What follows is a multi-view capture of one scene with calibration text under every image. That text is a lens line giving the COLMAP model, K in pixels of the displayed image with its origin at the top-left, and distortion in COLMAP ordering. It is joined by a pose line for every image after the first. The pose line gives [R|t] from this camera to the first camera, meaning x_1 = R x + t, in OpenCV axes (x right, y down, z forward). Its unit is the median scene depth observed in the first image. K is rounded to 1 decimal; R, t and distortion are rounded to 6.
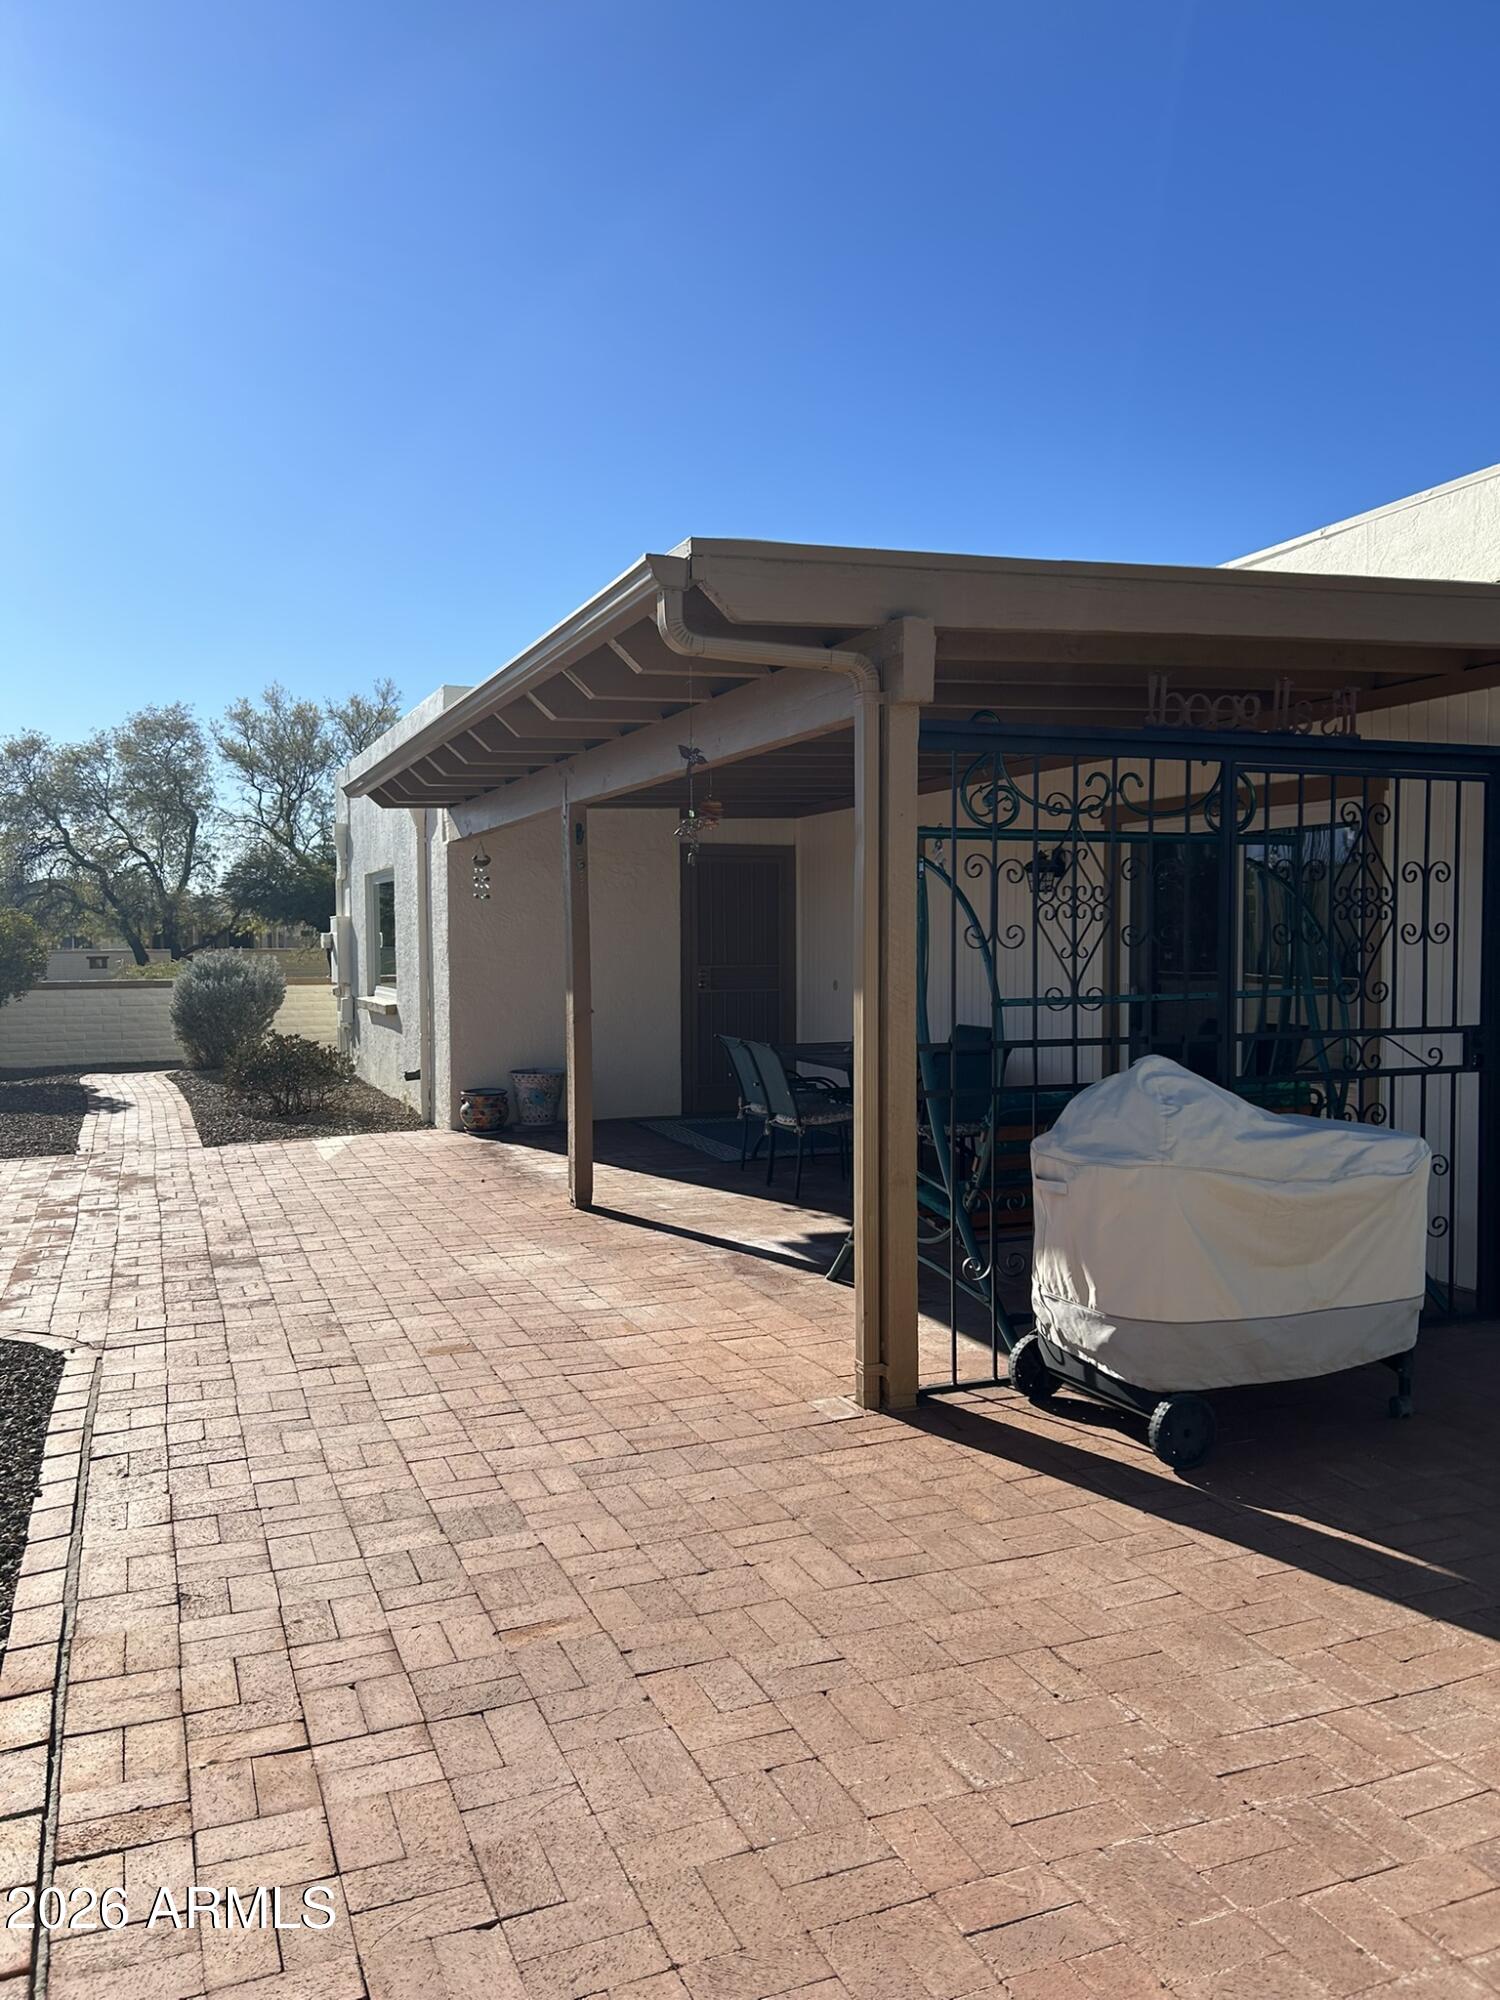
lens RADIAL K [[1513.5, 0, 750.0], [0, 1513.5, 1000.0], [0, 0, 1]] dist [0.025940, -0.040261]
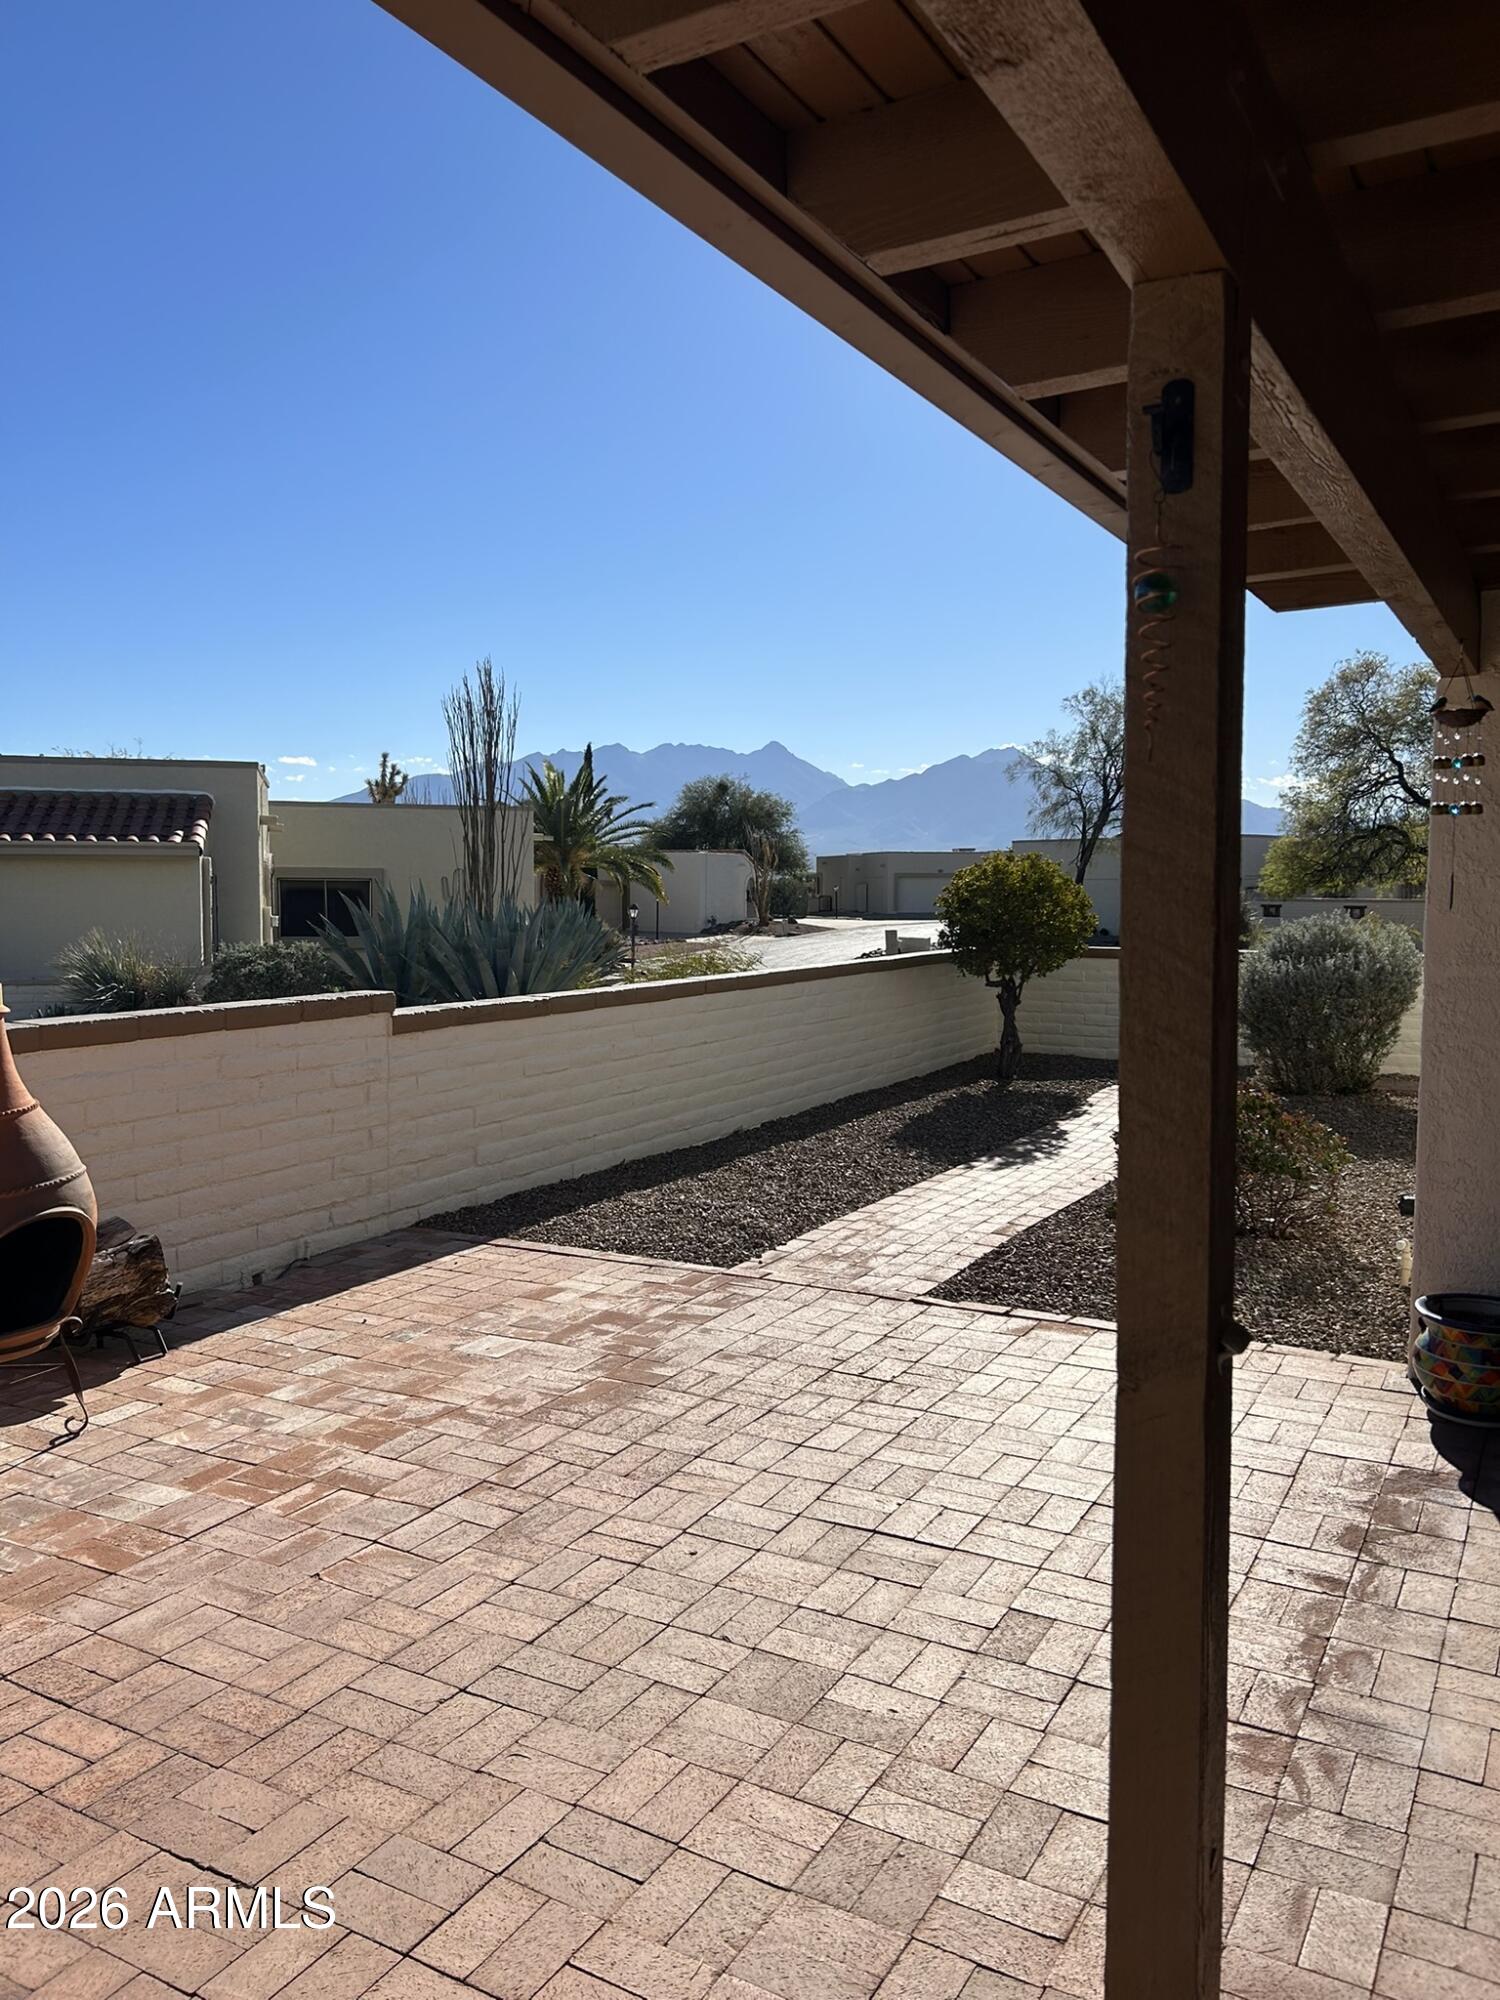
lens RADIAL K [[1513.5, 0, 750.0], [0, 1513.5, 1000.0], [0, 0, 1]] dist [0.025940, -0.040261]
pose [[0.629569, 0.060259, -0.774604, 0.001601], [-0.031262, 0.998145, 0.052241, -0.008801], [0.776315, -0.008674, 0.630285, 0.151897]]
